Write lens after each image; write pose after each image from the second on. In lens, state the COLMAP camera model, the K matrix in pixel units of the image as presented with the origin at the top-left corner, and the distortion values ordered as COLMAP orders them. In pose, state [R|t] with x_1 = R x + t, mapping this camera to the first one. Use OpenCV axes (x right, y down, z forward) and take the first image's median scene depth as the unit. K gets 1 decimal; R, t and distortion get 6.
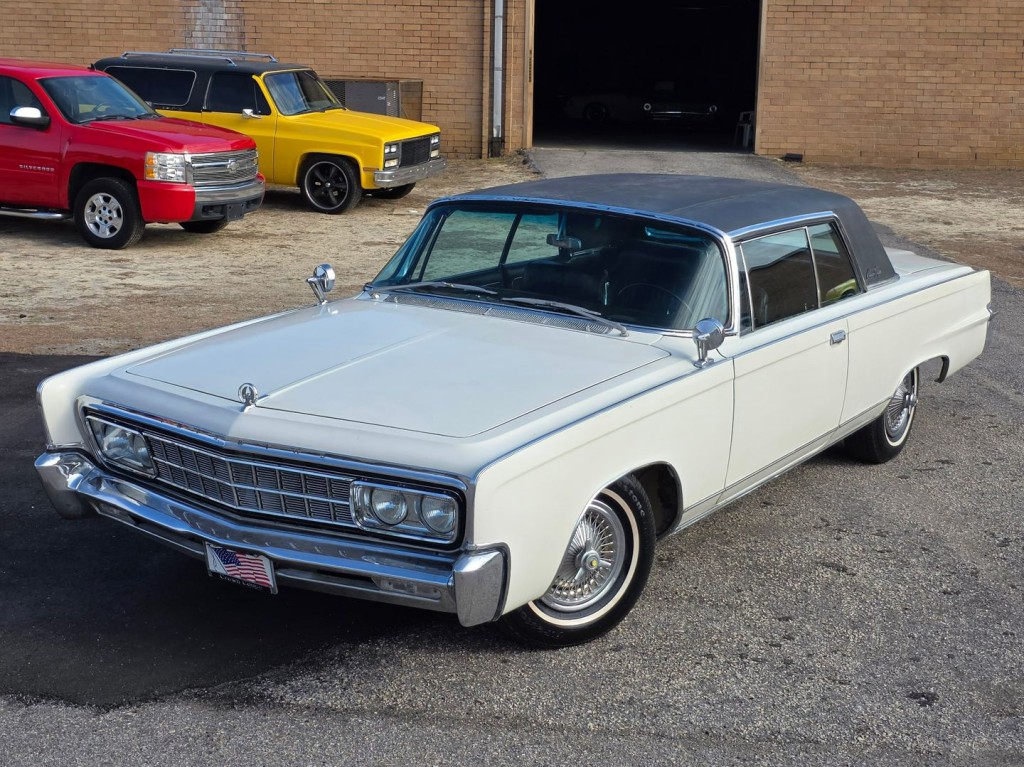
lens RADIAL K [[1797.5, 0, 510.4], [0, 1797.5, 355.5], [0, 0, 1]] dist [0.152944, 0.000000]
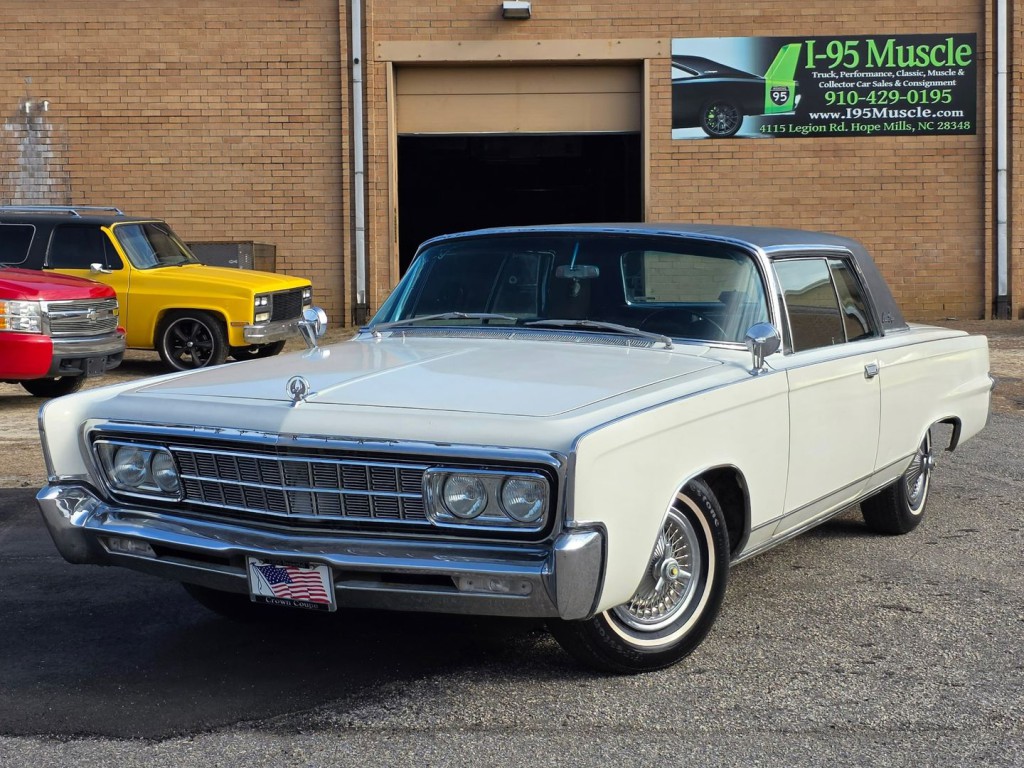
lens RADIAL K [[2034.7, 0, 502.7], [0, 2034.7, 358.7], [0, 0, 1]] dist [0.152778, 0.000000]
pose [[0.994275, -0.033233, 0.101554, -0.121021], [0.046276, 0.990576, -0.128907, 0.118415], [-0.096313, 0.132869, 0.986443, -0.017101]]
